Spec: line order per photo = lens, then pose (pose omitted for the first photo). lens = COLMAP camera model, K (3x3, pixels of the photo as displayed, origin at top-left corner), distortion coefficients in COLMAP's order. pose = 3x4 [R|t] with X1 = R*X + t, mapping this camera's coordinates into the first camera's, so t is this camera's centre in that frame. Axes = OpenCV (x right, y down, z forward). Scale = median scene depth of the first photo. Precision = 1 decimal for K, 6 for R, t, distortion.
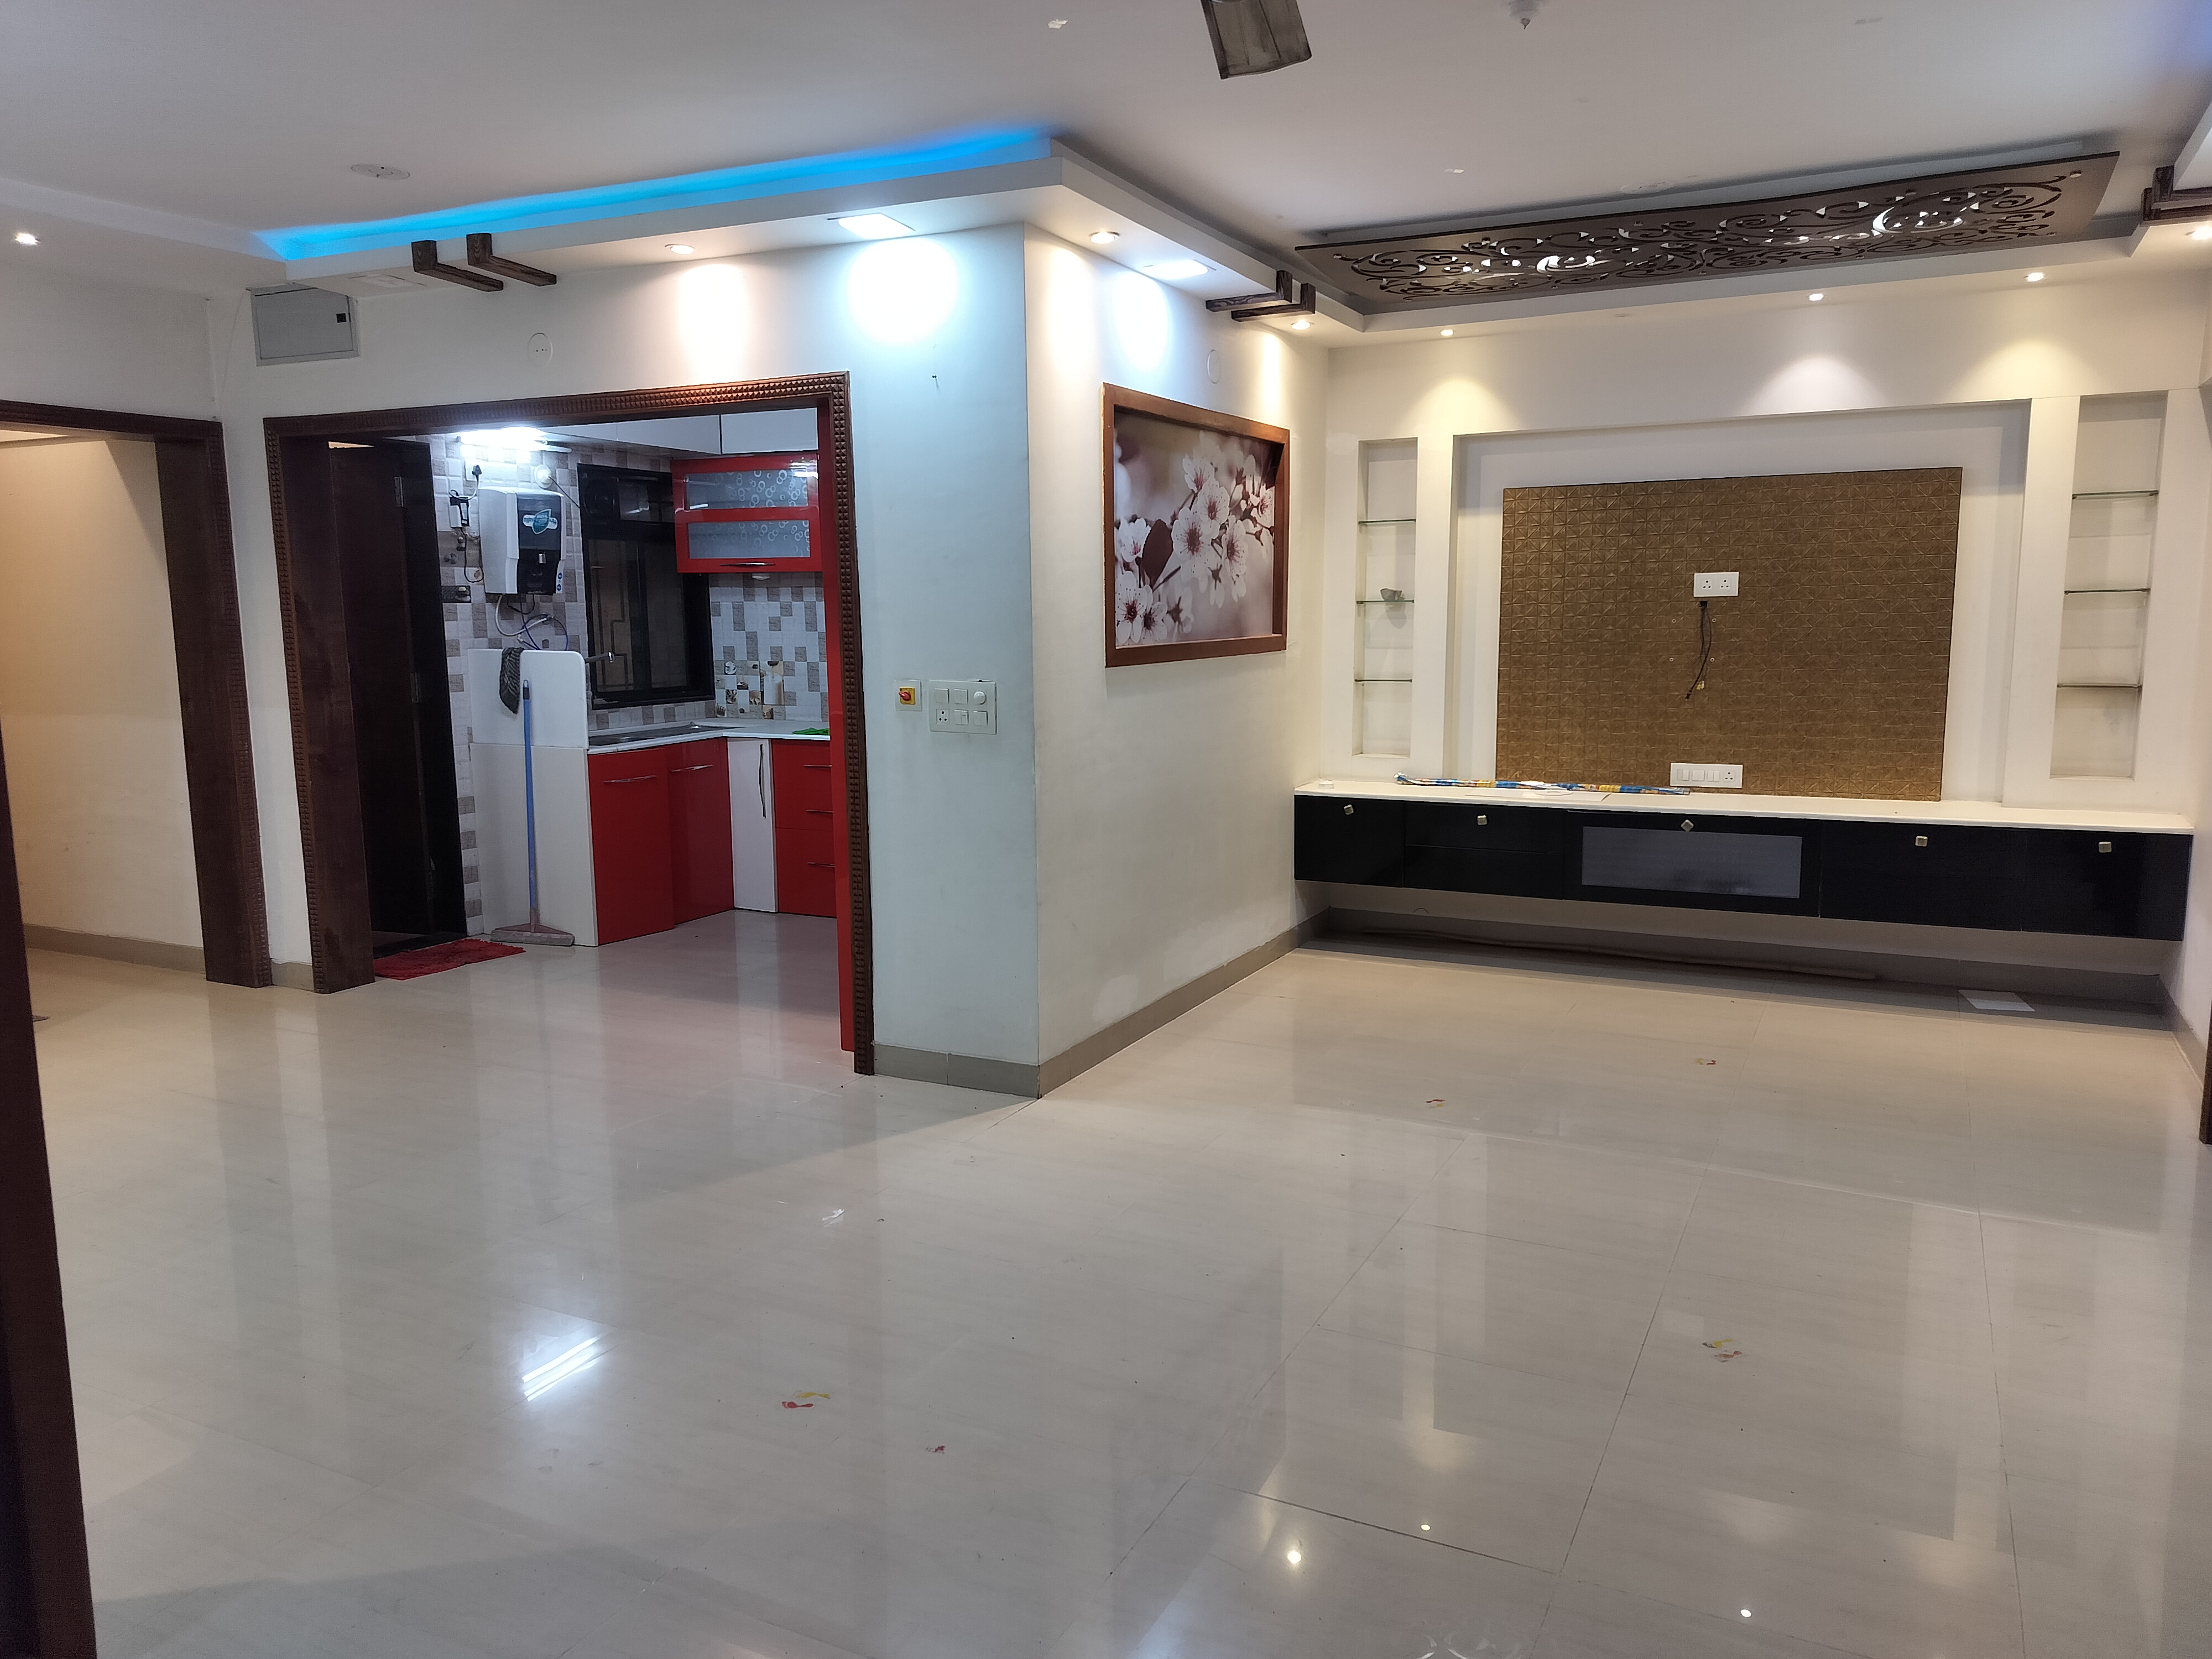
lens RADIAL K [[1574.0, 0, 1114.0], [0, 1574.0, 841.0], [0, 0, 1]] dist [0.056877, -0.060357]
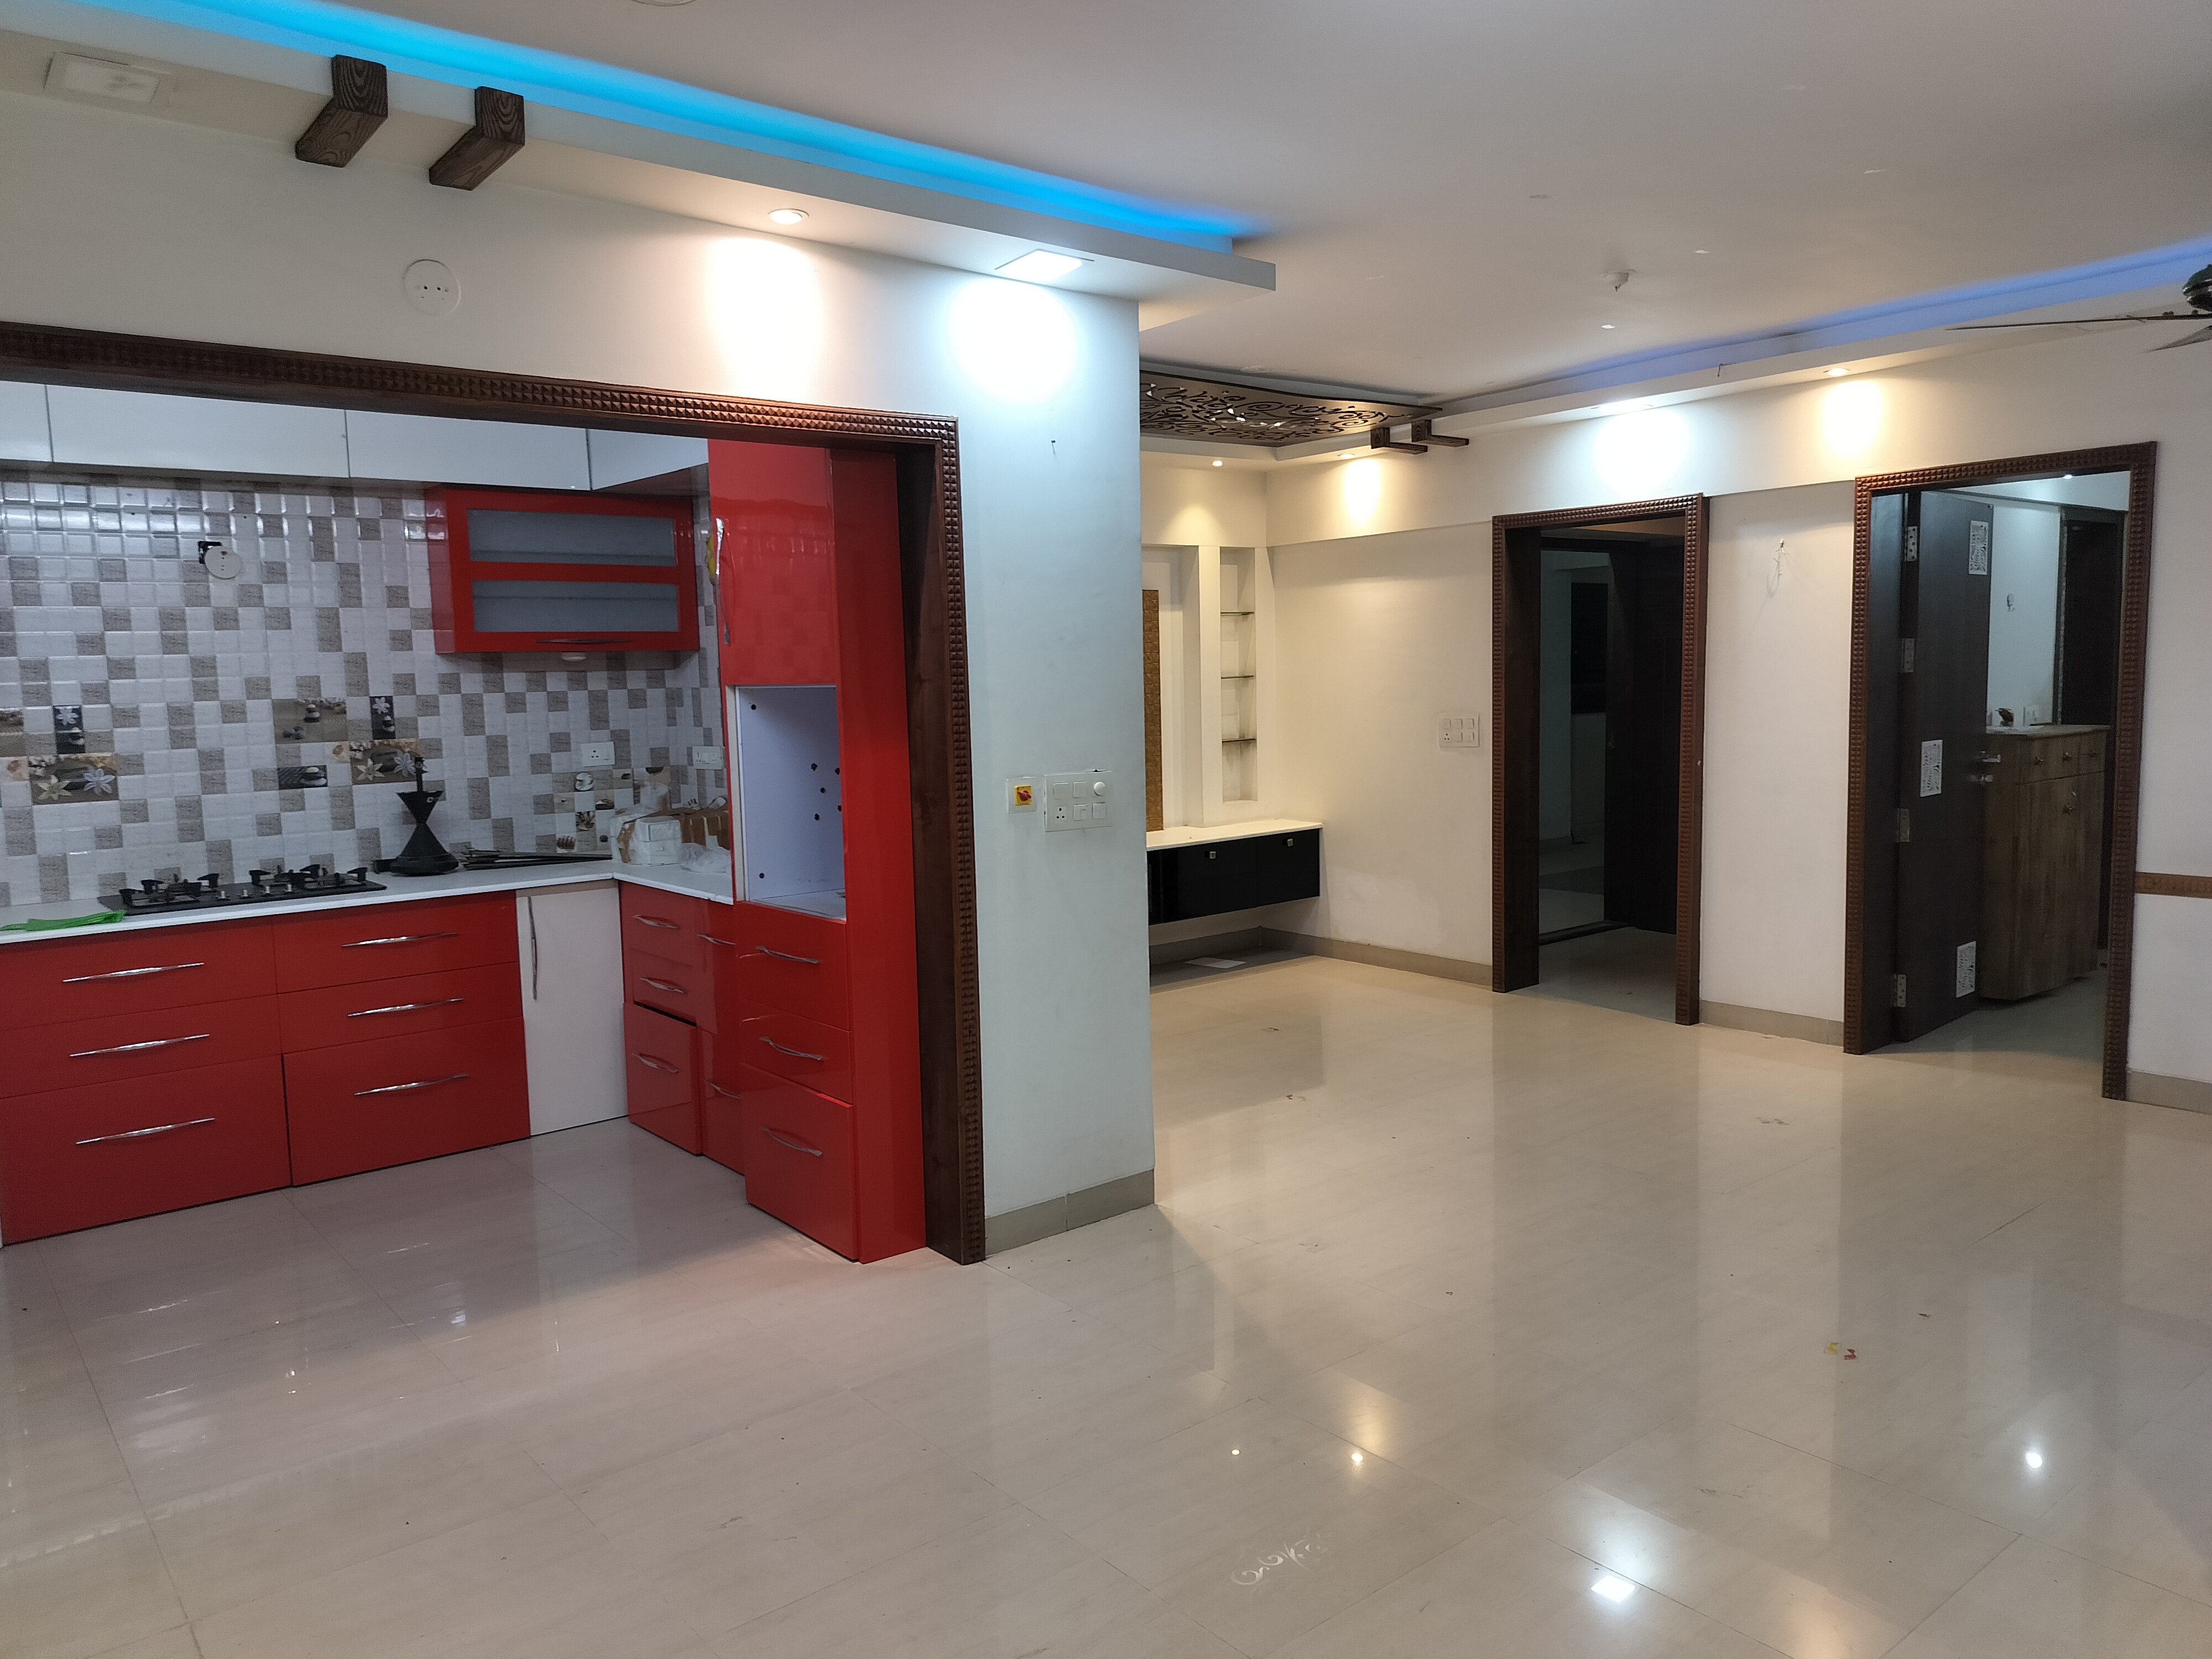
lens RADIAL K [[1574.0, 0, 1117.5], [0, 1574.0, 830.8], [0, 0, 1]] dist [0.056877, -0.060357]
pose [[0.398079, -0.094414, 0.912480, -0.729926], [0.158802, 0.986765, 0.032821, -0.074777], [-0.903501, 0.131838, 0.407804, 0.482461]]
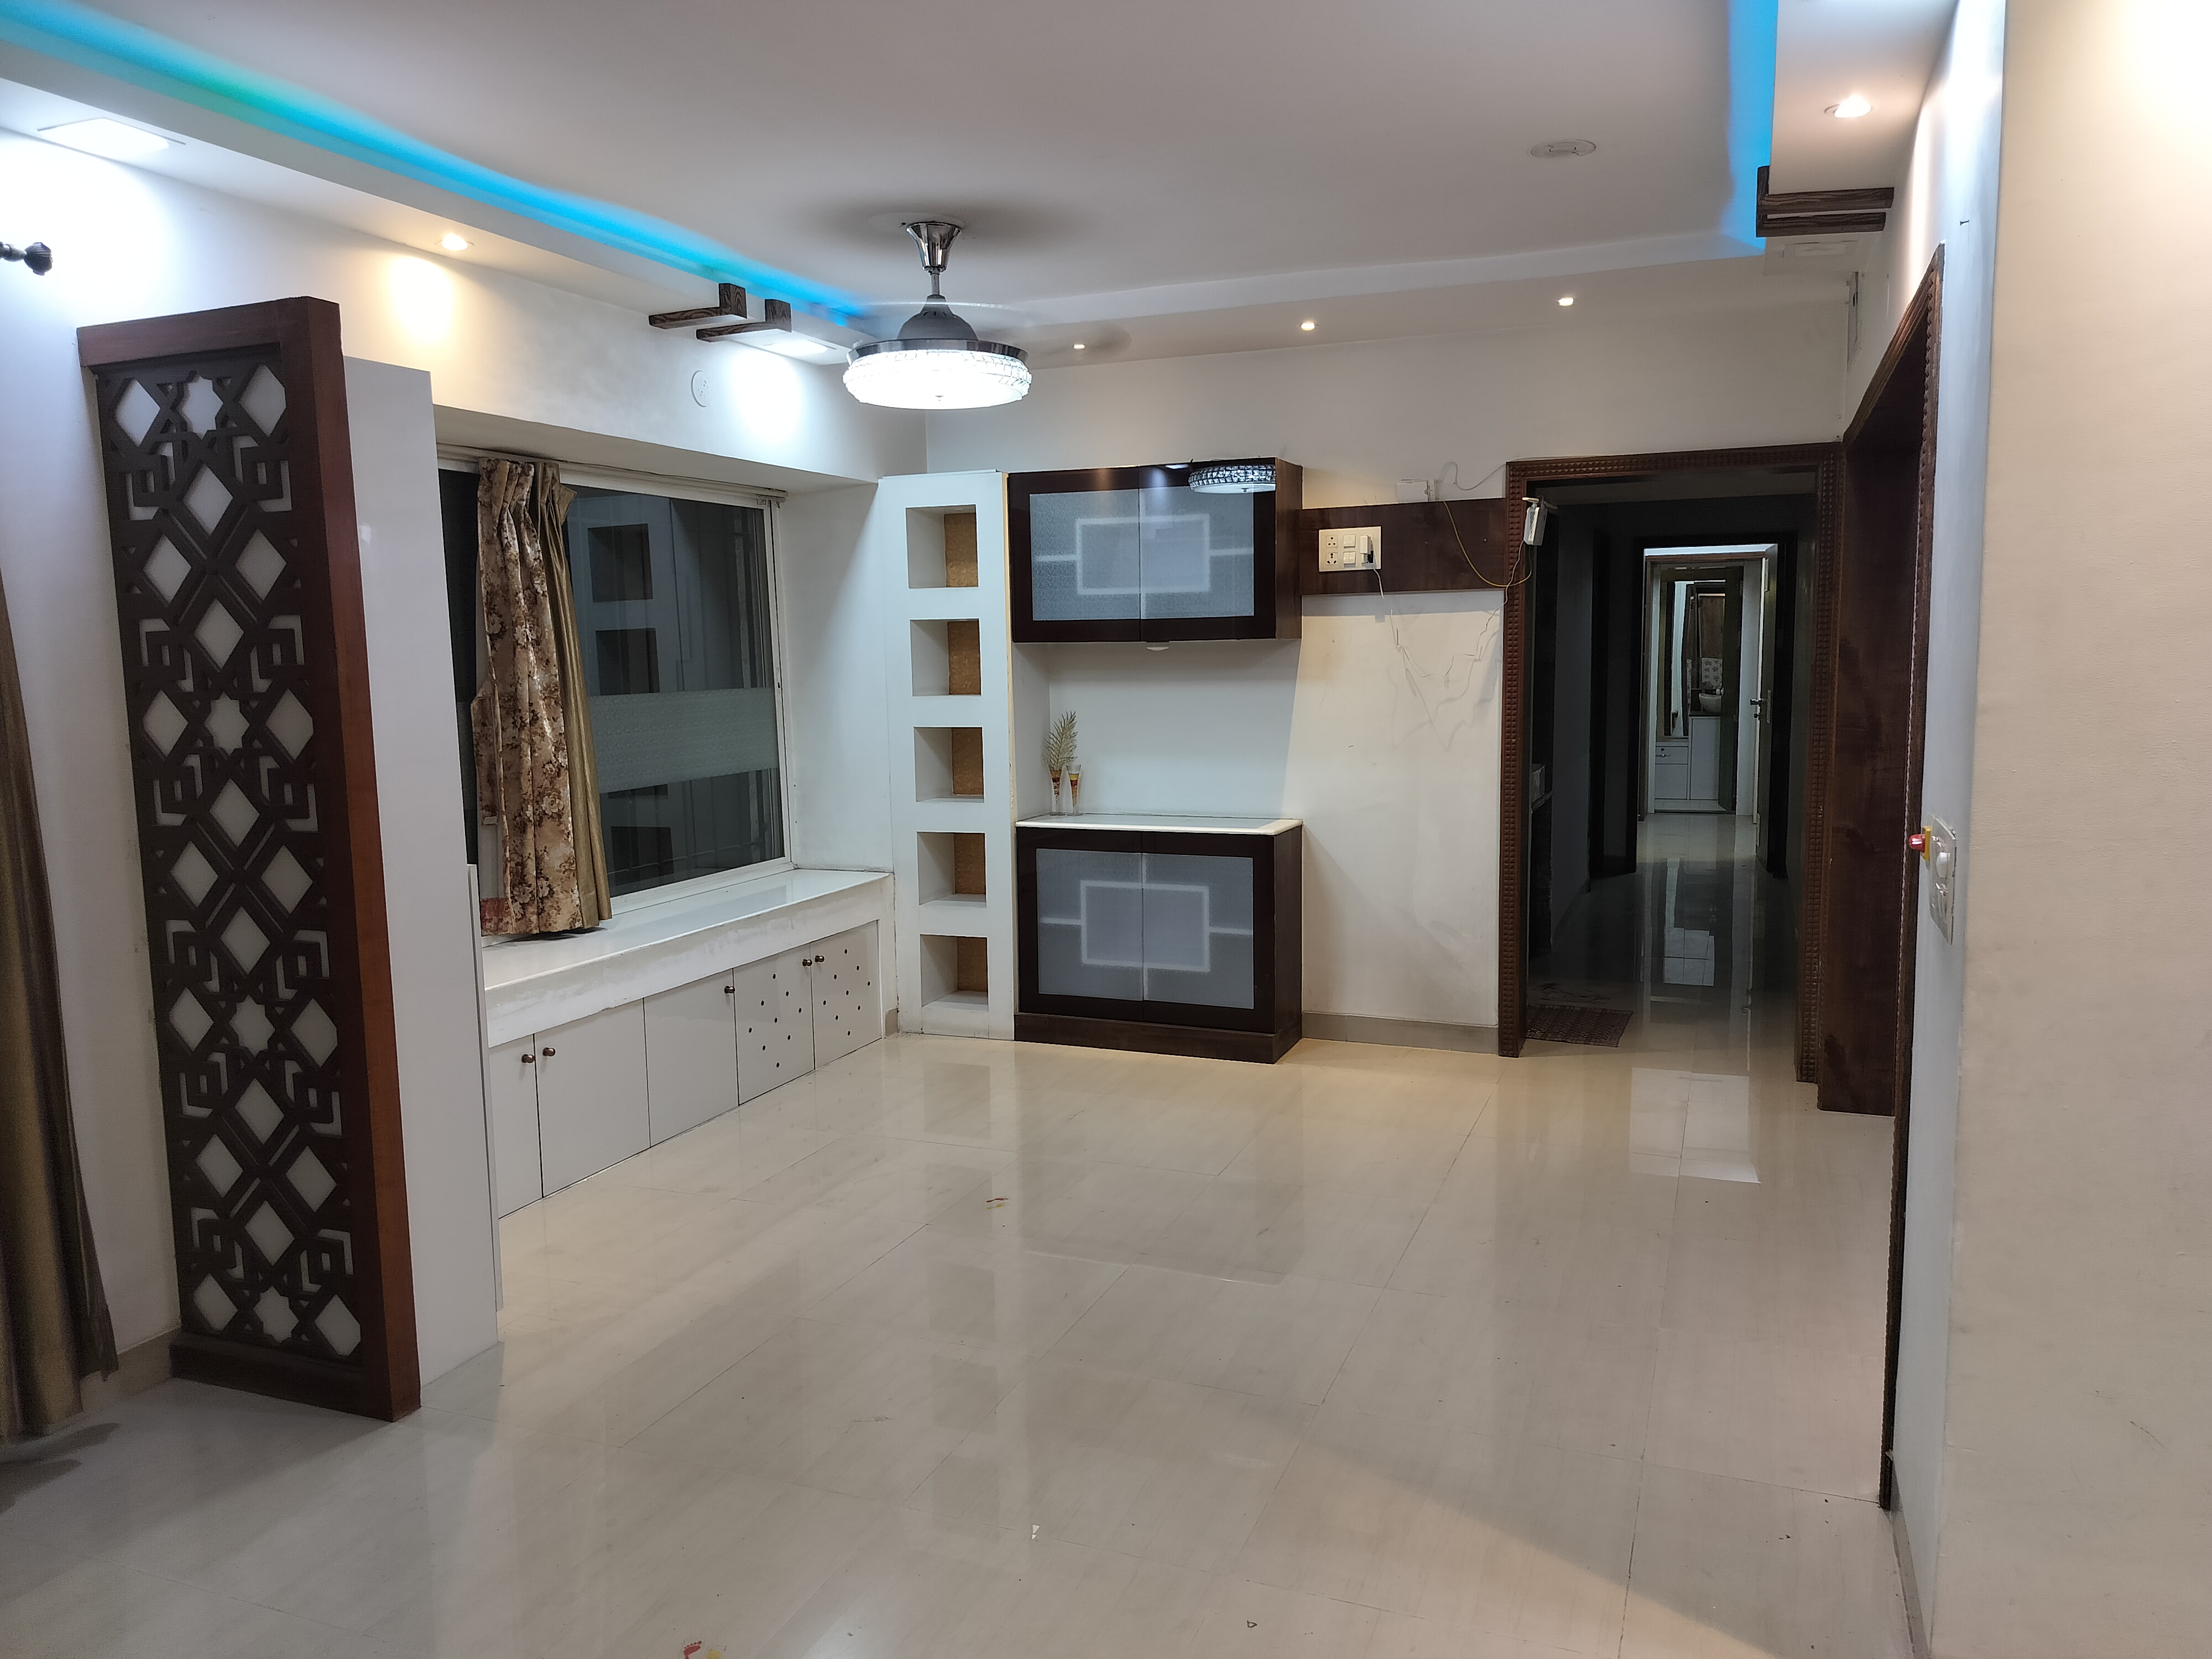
lens RADIAL K [[1574.0, 0, 1112.9], [0, 1574.0, 833.4], [0, 0, 1]] dist [0.056877, -0.060357]
pose [[0.095312, 0.123630, -0.987740, 0.287689], [-0.136767, 0.984474, 0.110024, -0.092999], [0.986007, 0.124604, 0.110741, 0.542910]]
